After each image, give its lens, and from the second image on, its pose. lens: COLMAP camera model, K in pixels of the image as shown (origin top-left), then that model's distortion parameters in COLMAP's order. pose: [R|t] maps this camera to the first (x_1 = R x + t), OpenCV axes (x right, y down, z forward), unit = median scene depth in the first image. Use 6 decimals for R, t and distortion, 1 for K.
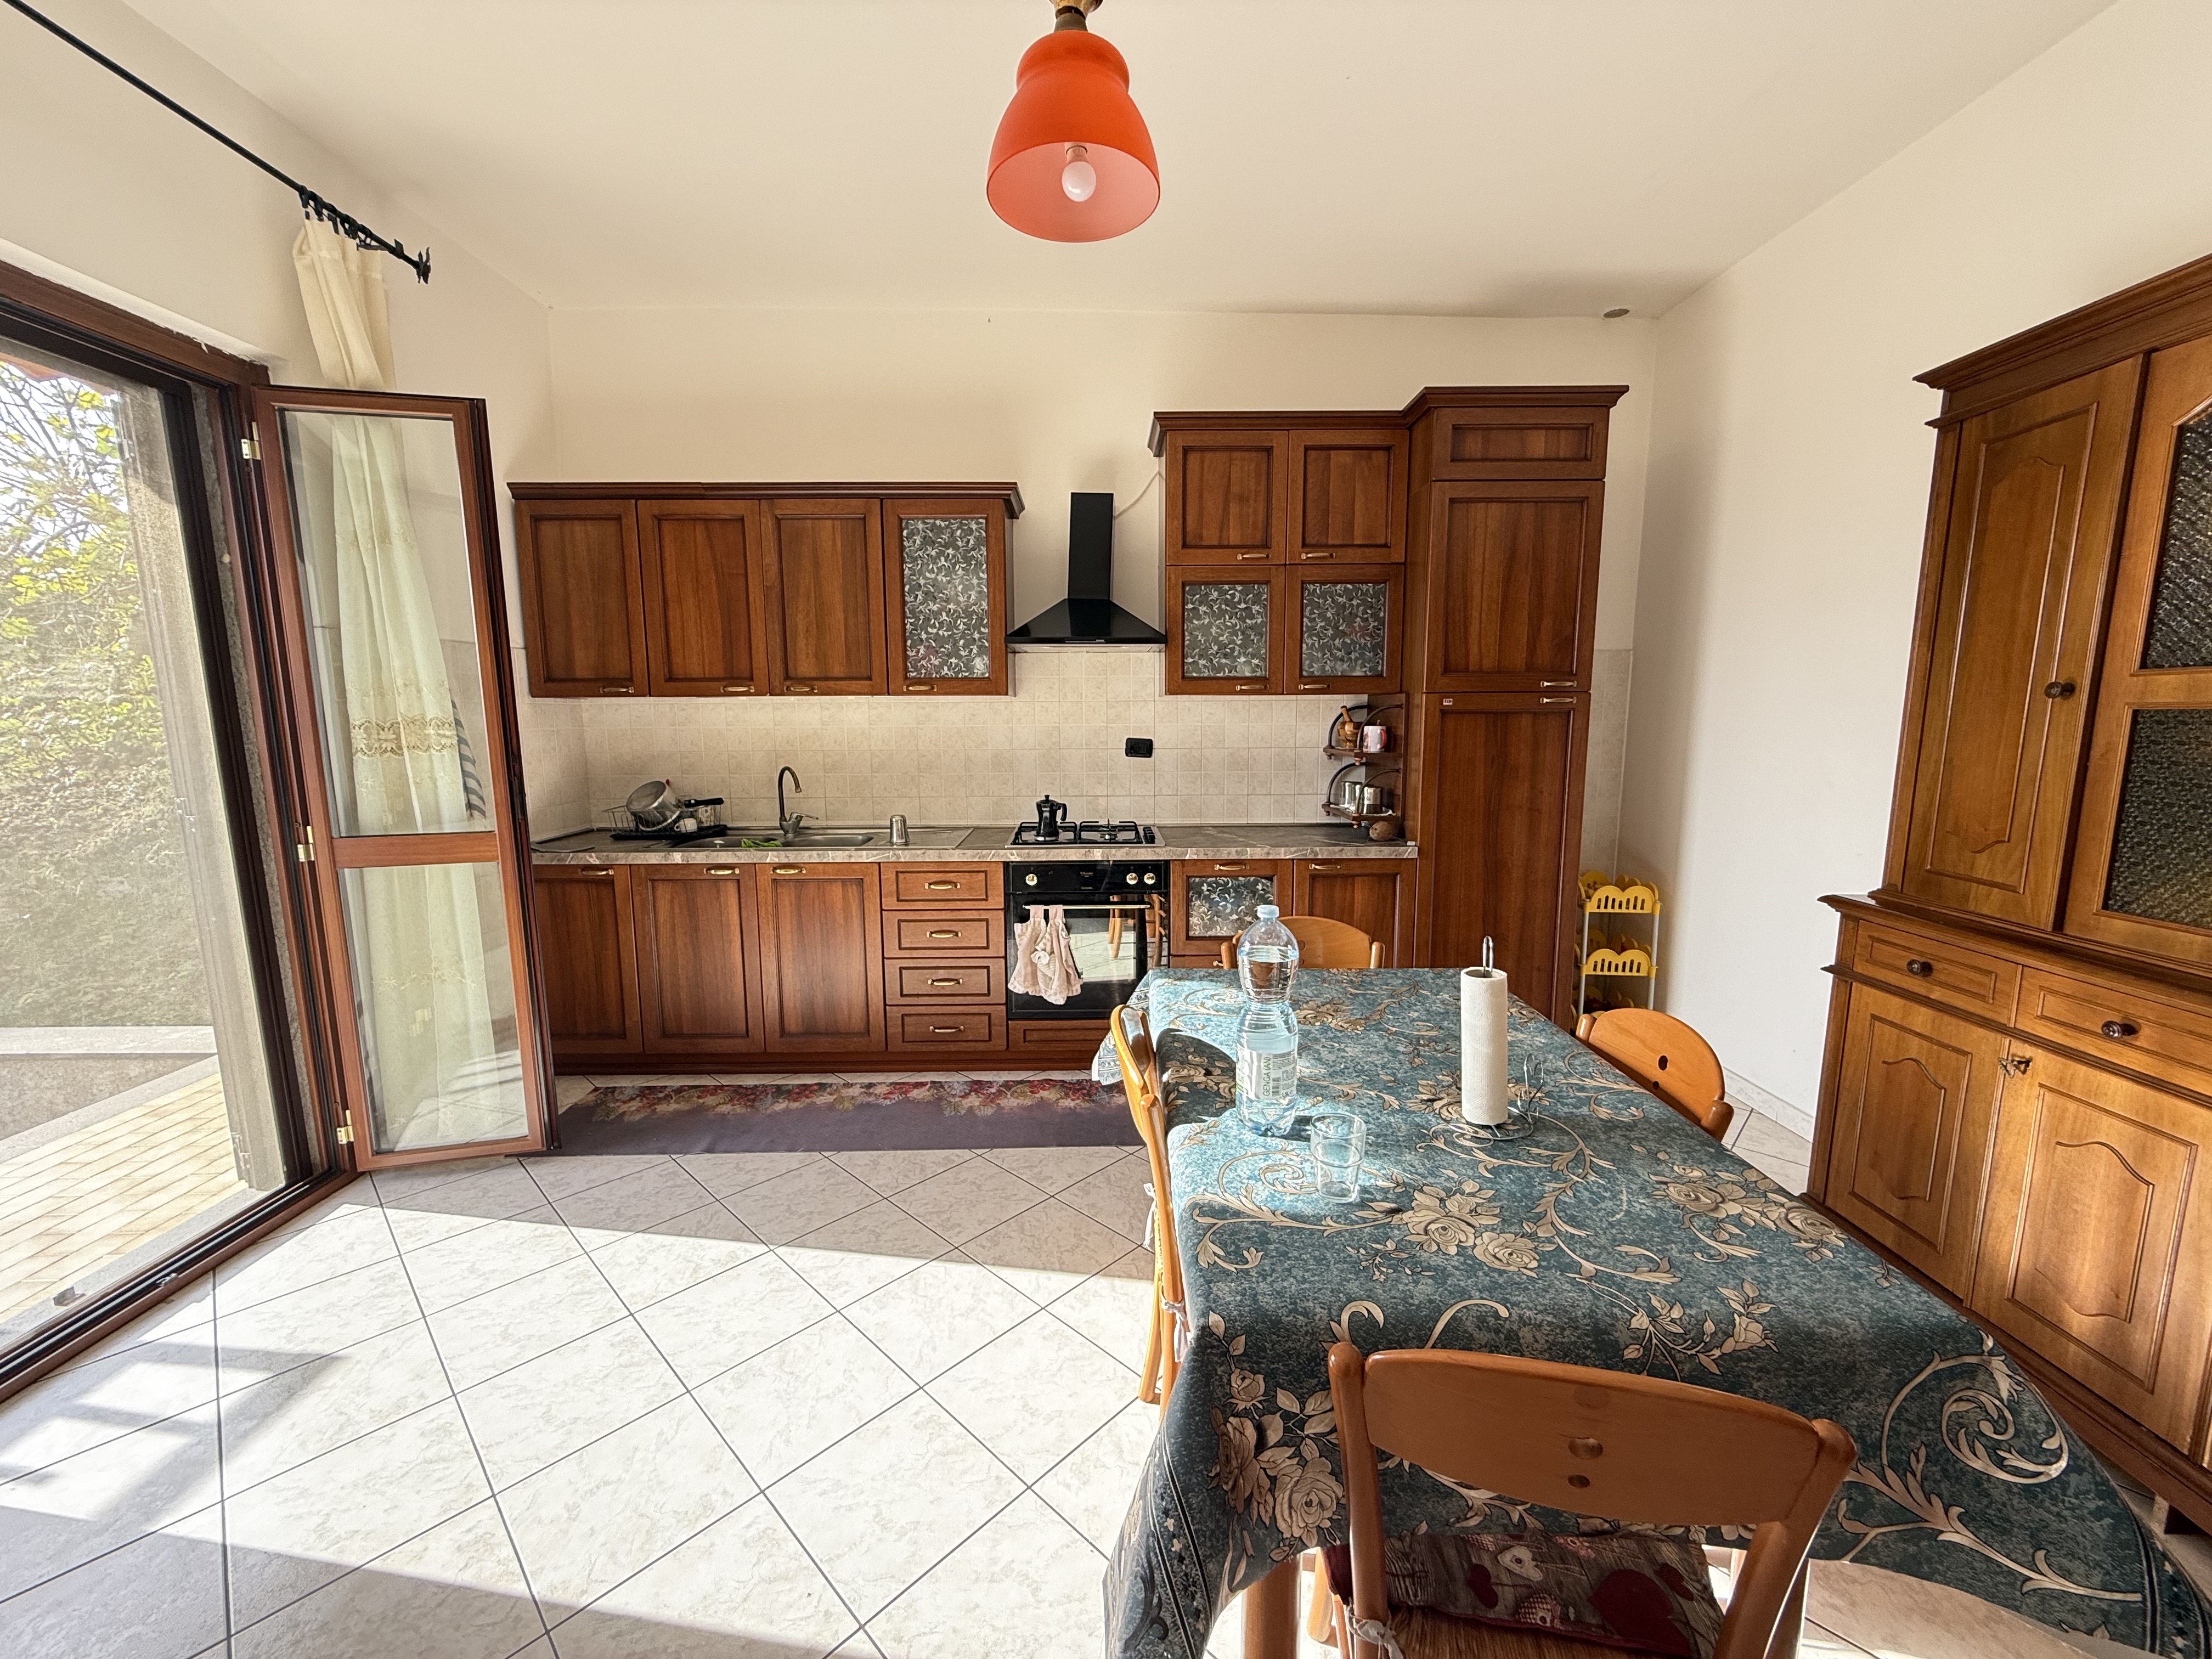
lens RADIAL K [[882.0, 0, 1098.7], [0, 882.0, 829.9], [0, 0, 1]] dist [-0.000835, 0.000183]
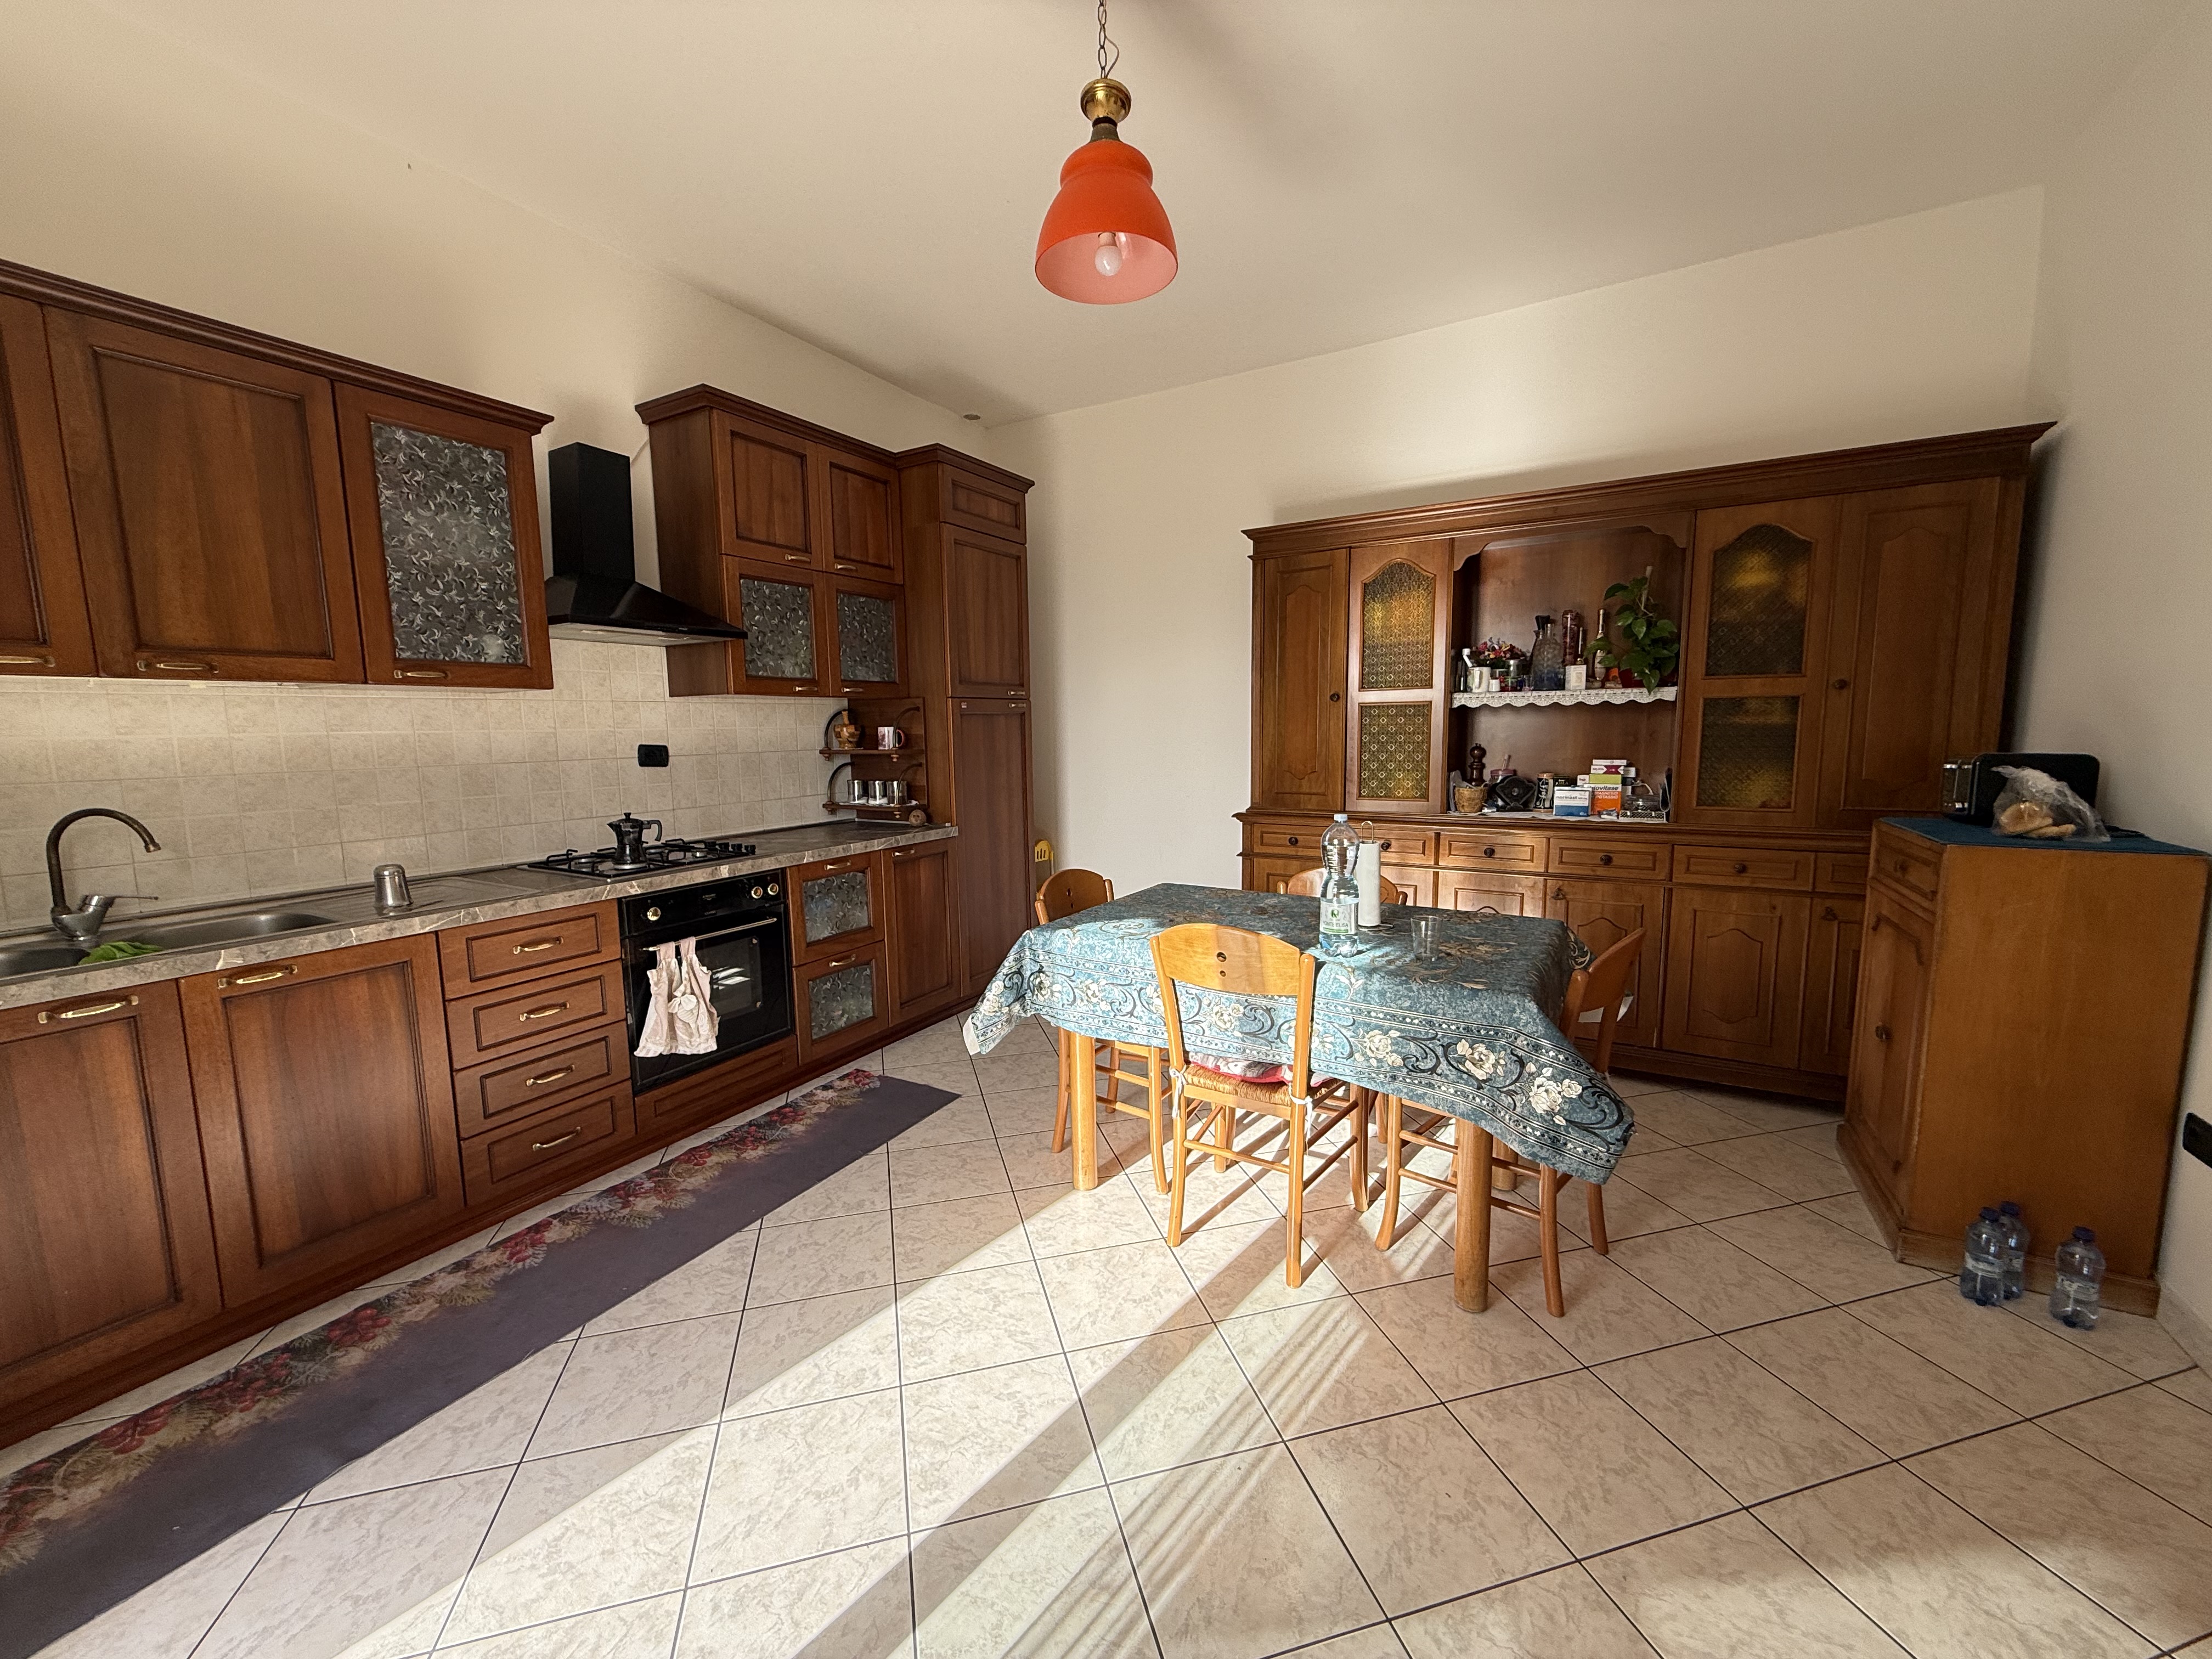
lens RADIAL K [[884.0, 0, 1106.0], [0, 884.0, 829.5], [0, 0, 1]] dist [-0.000828, 0.000129]
pose [[0.506247, -0.104070, 0.856086, -0.557443], [0.126980, 0.990867, 0.045366, -0.005437], [-0.852989, 0.085740, 0.514839, 0.213224]]
